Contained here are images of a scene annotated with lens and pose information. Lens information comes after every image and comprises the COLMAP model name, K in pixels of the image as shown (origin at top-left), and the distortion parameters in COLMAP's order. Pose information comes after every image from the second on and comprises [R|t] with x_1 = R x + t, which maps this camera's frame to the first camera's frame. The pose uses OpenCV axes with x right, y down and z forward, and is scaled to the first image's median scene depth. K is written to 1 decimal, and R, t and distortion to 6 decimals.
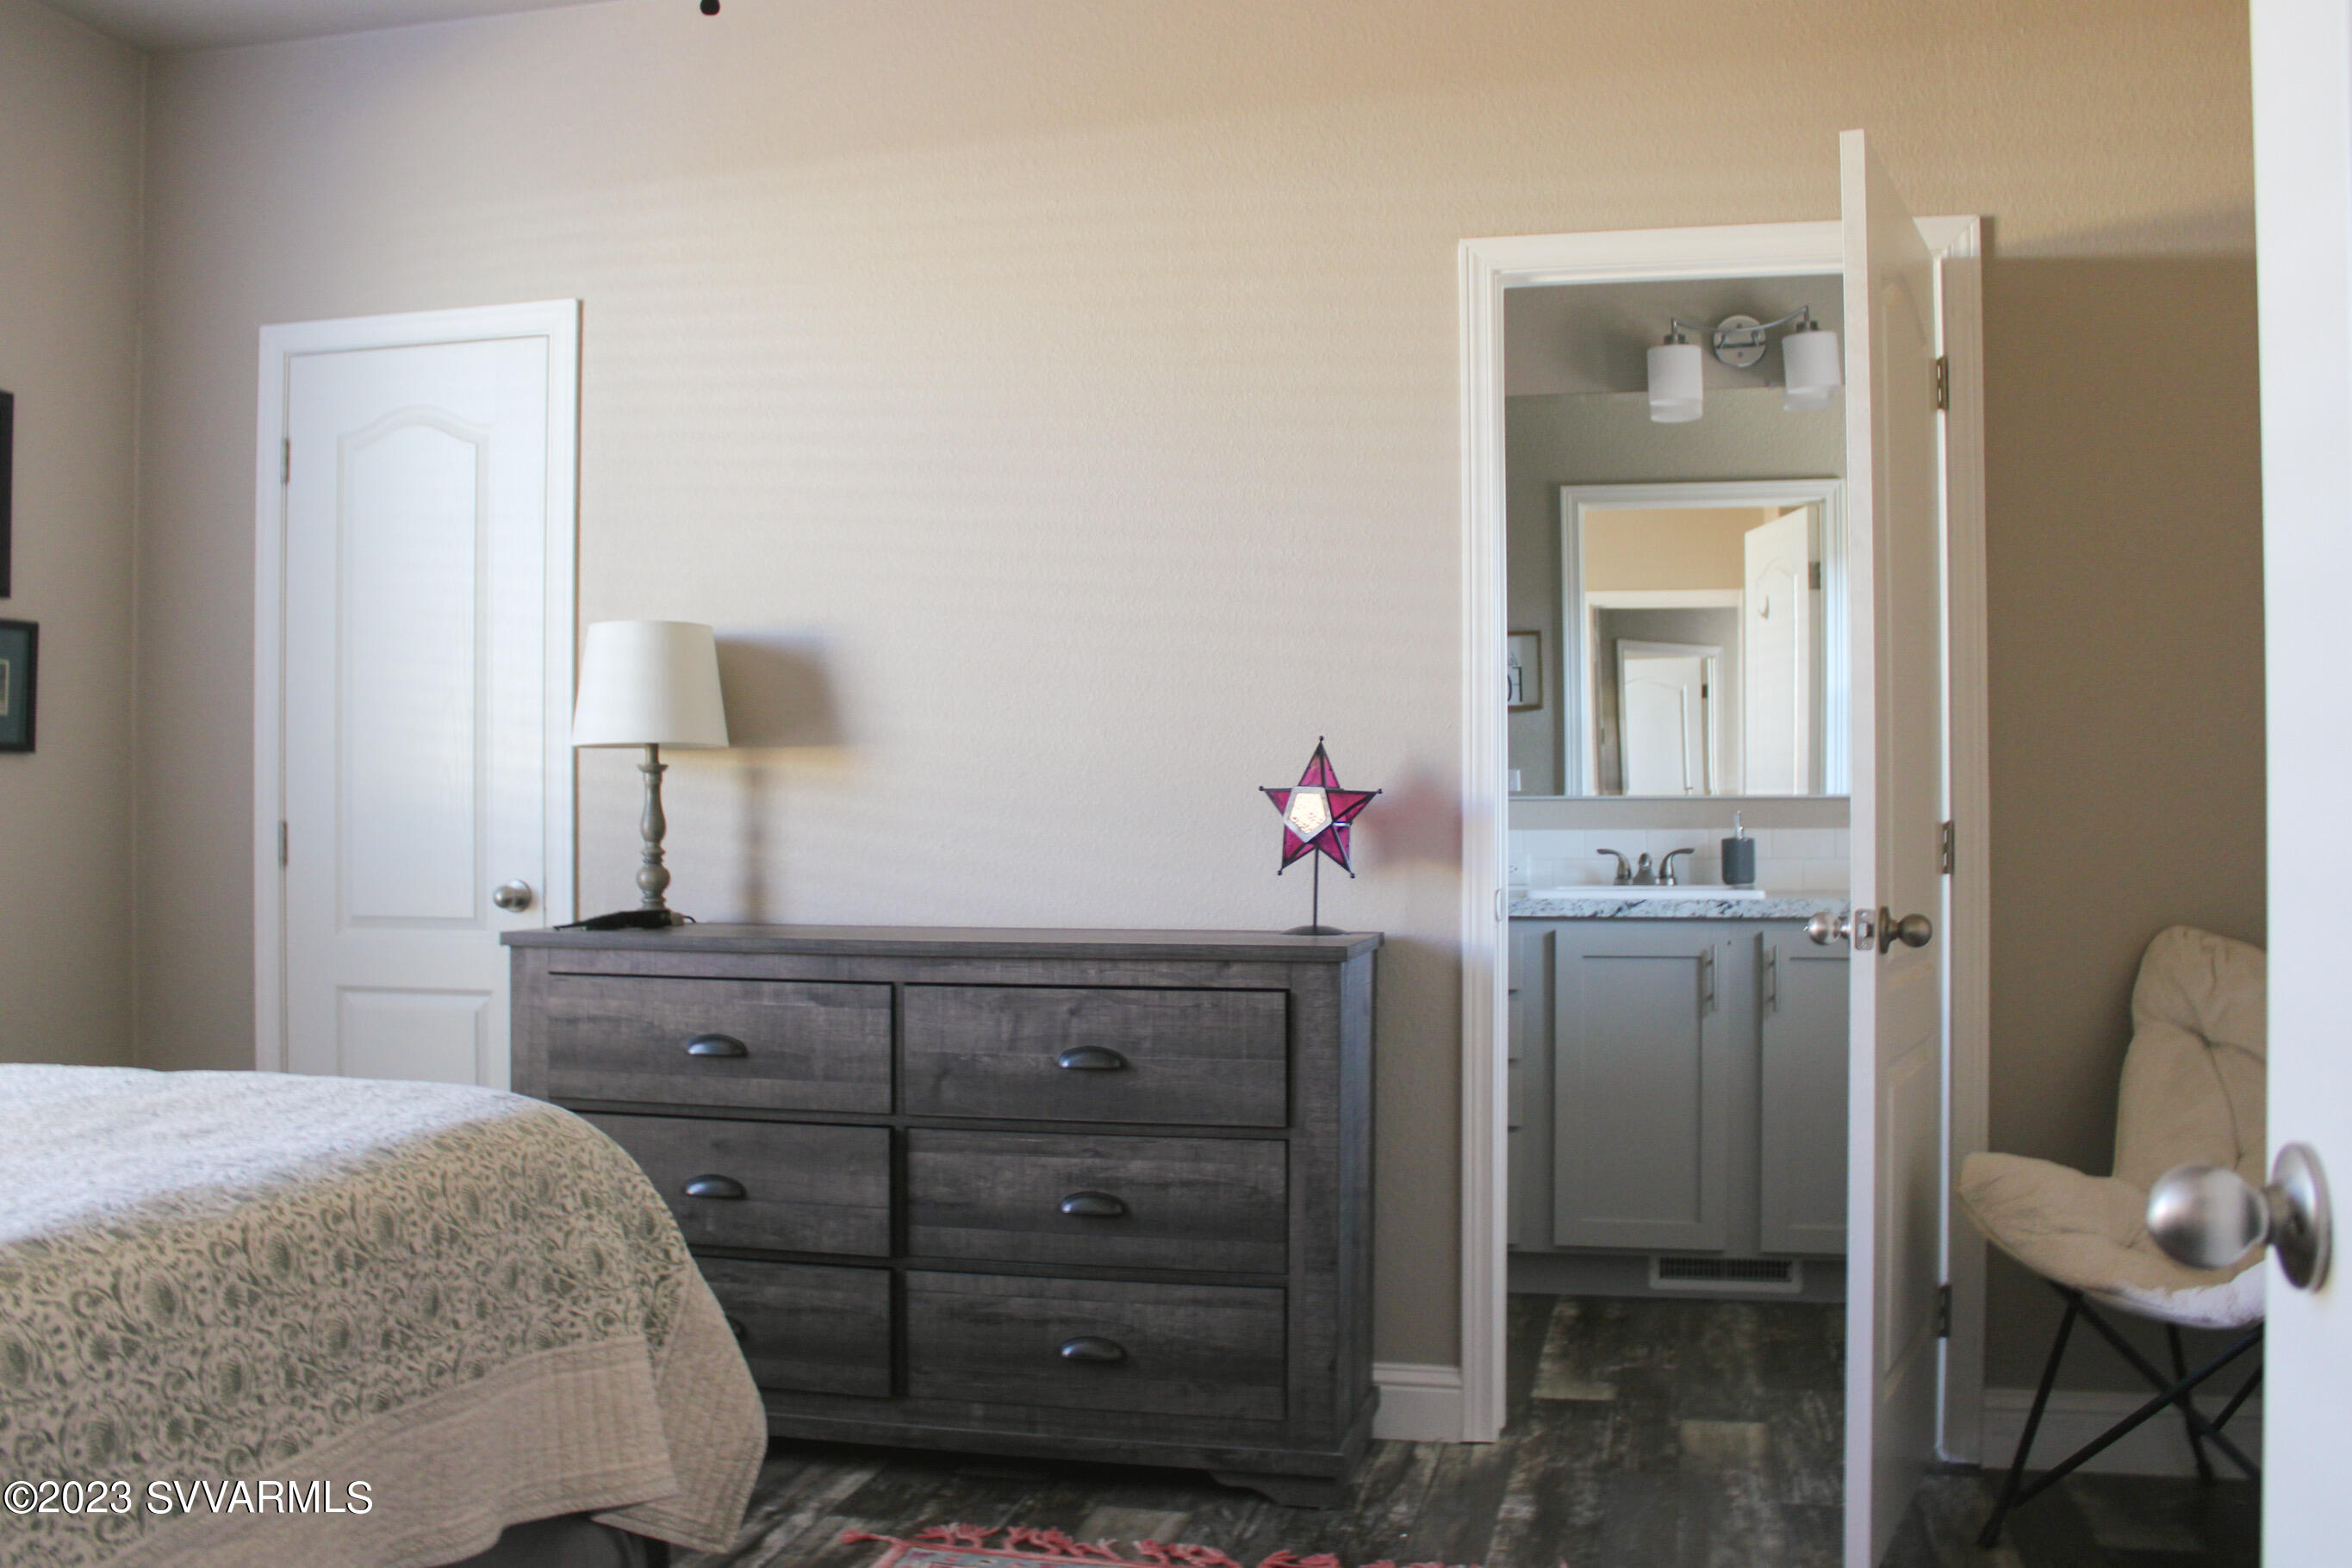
lens RADIAL K [[2132.0, 0, 1176.0], [0, 2132.0, 784.0], [0, 0, 1]] dist [-0.172348, 0.152102]
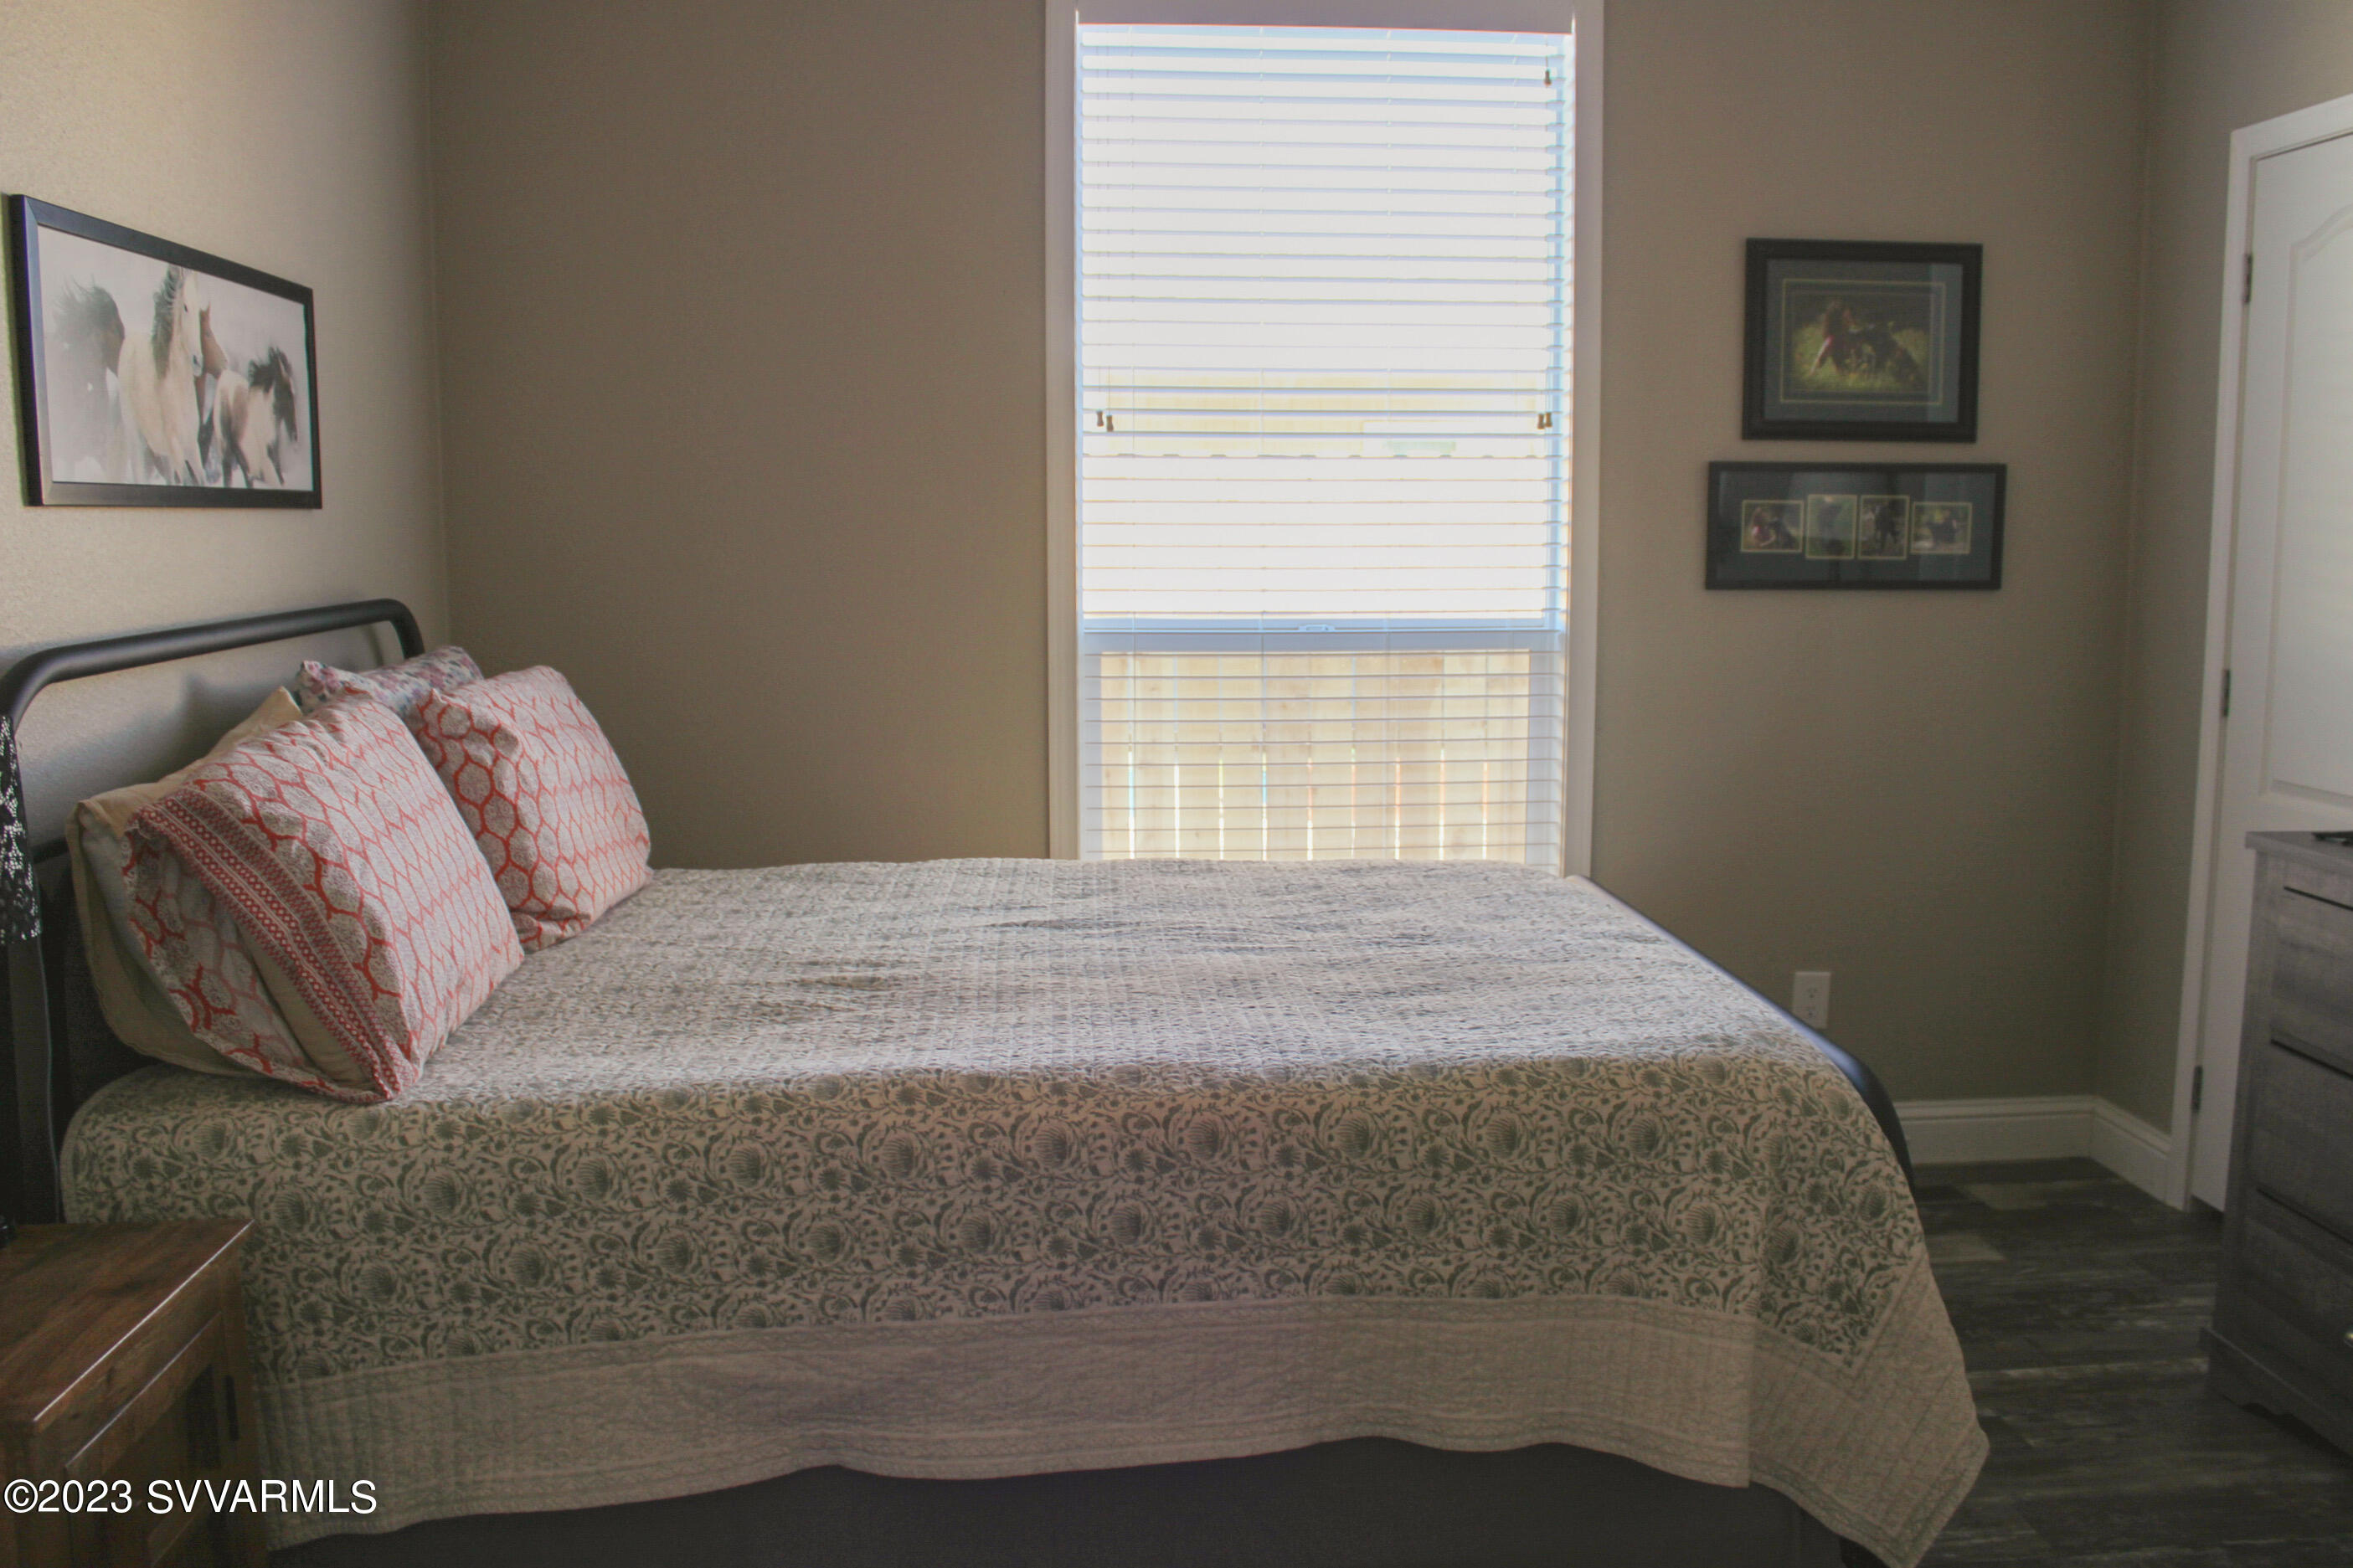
lens RADIAL K [[2061.7, 0, 1176.5], [0, 2061.7, 784.0], [0, 0, 1]] dist [-0.171880, 0.149416]
pose [[0.308004, 0.128343, -0.942689, 0.358005], [0.008838, 0.990430, 0.137730, -0.075723], [0.951344, -0.050753, 0.303922, 0.347088]]
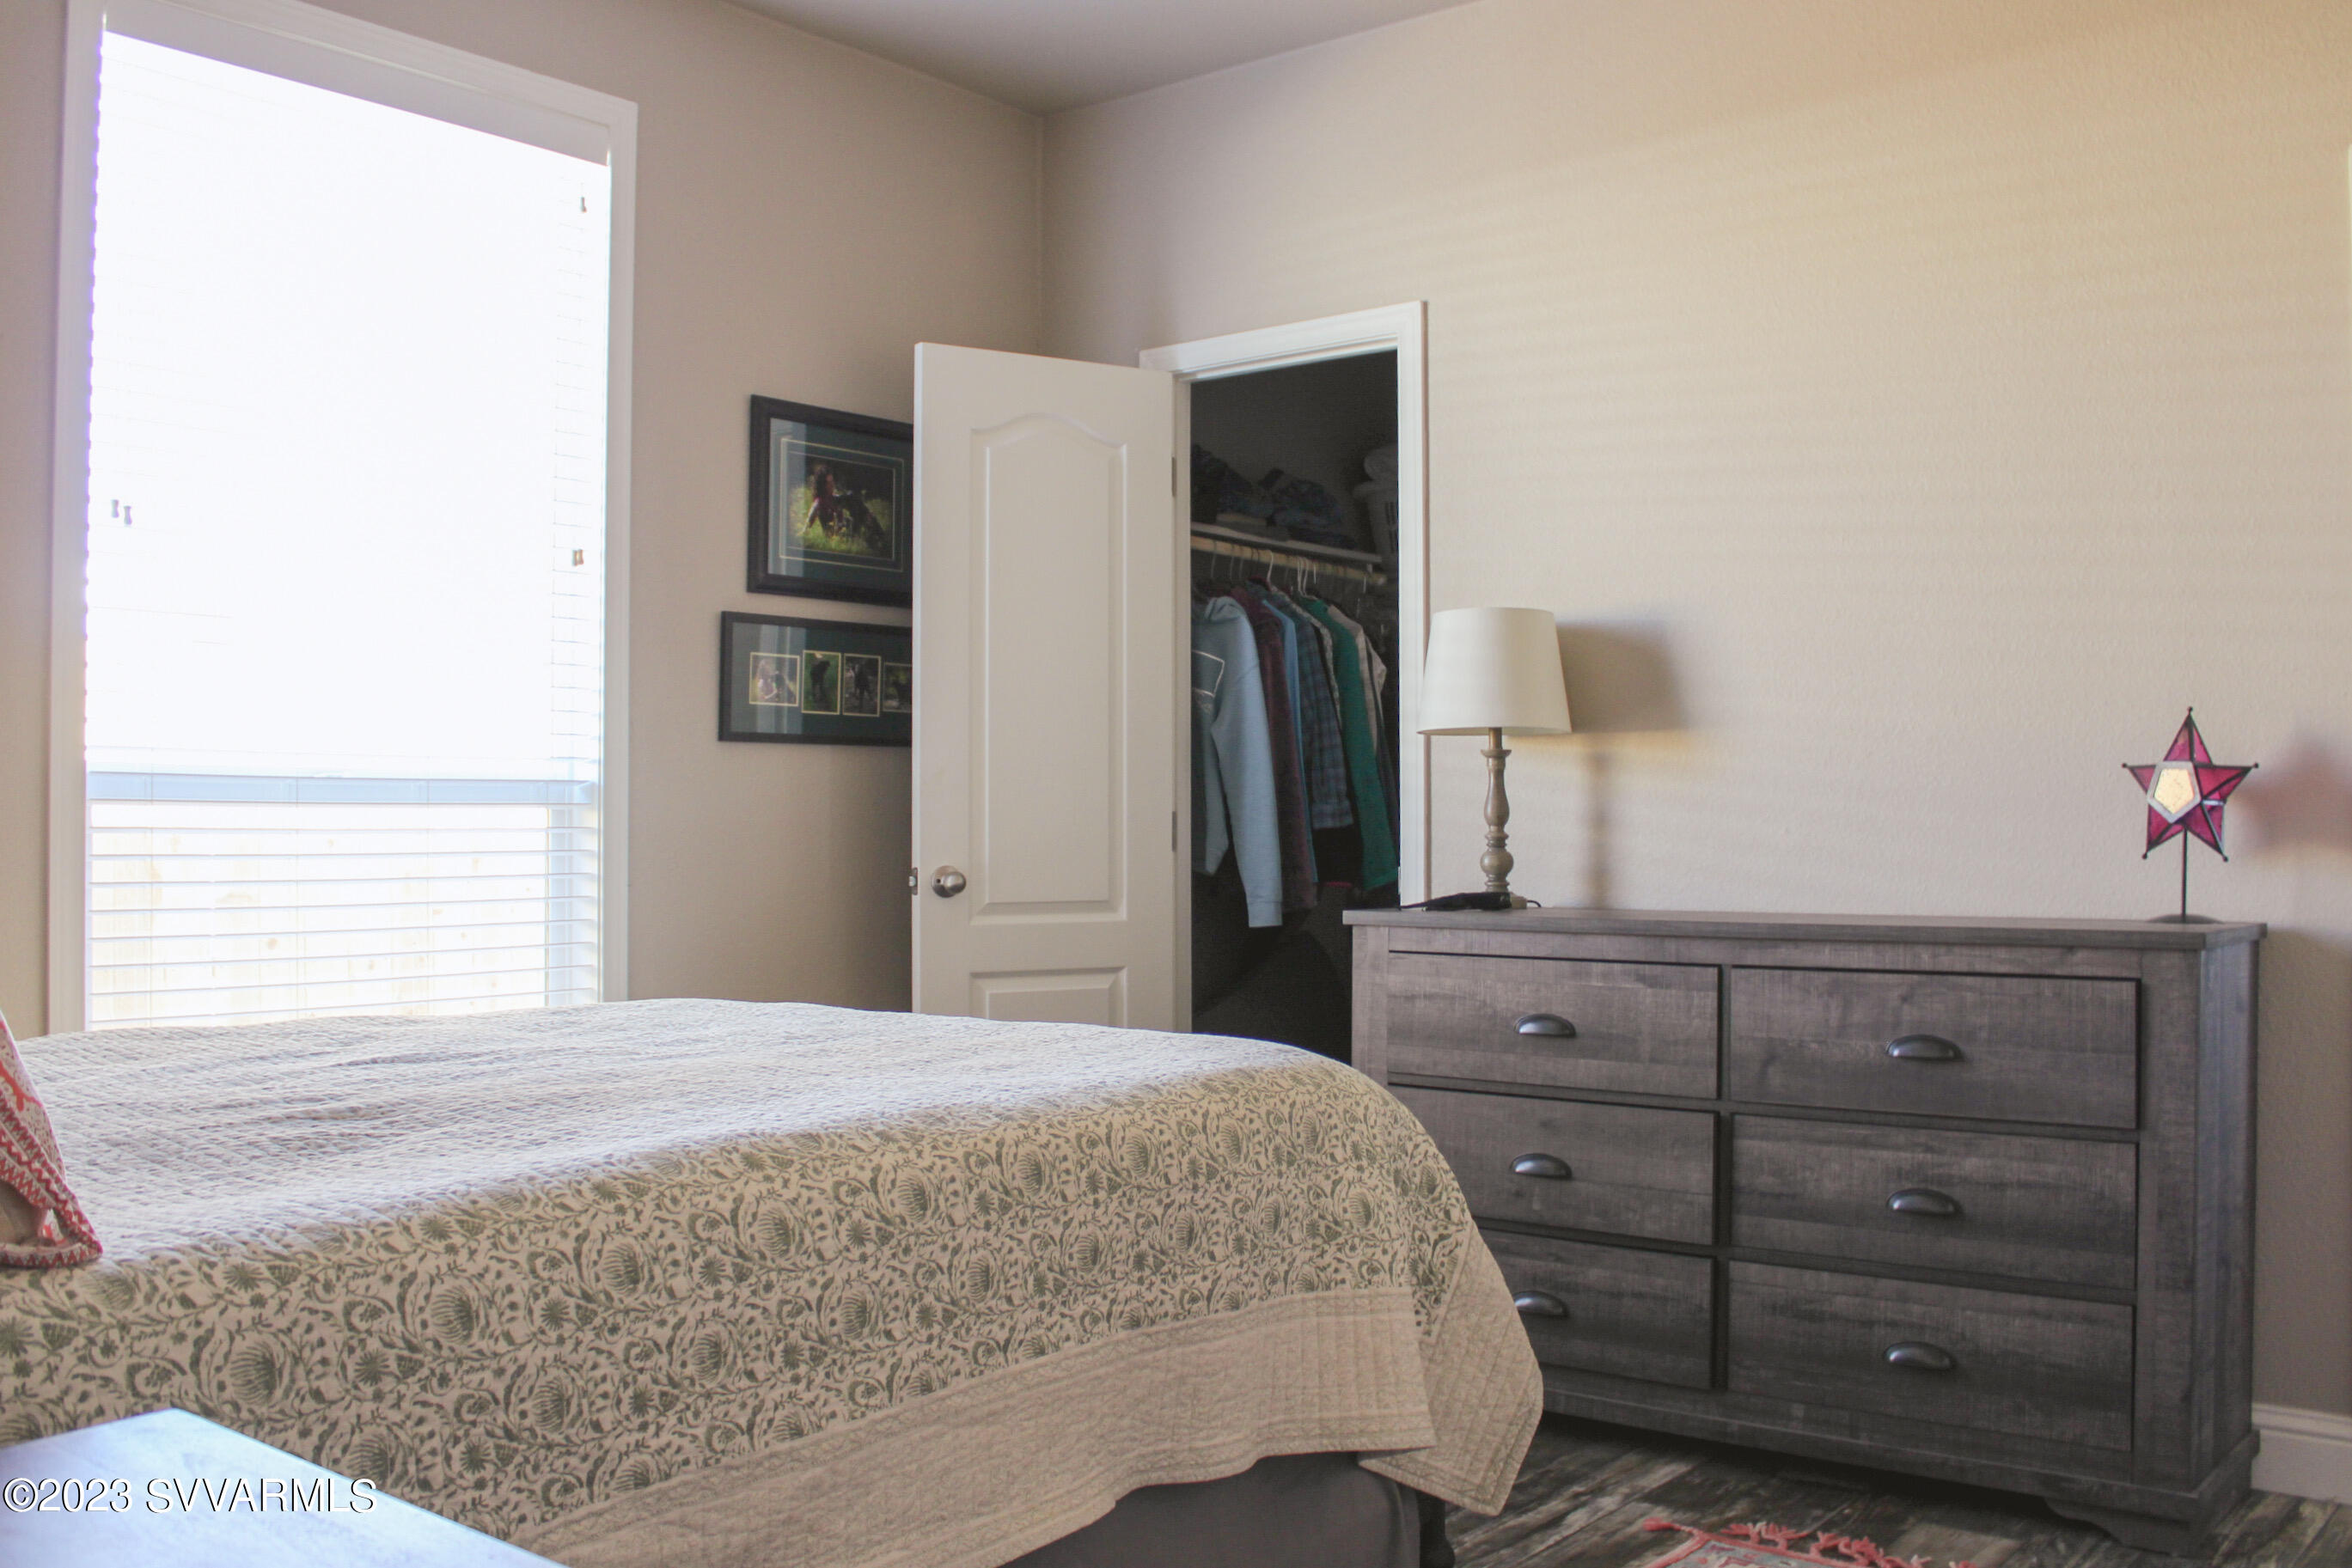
lens RADIAL K [[2131.9, 0, 1176.0], [0, 2131.9, 784.0], [0, 0, 1]] dist [-0.172348, 0.152102]
pose [[0.902249, -0.007517, -0.431150, 0.062882], [0.003305, 0.999939, -0.010516, 0.020467], [0.431203, 0.008063, 0.902219, 0.014832]]
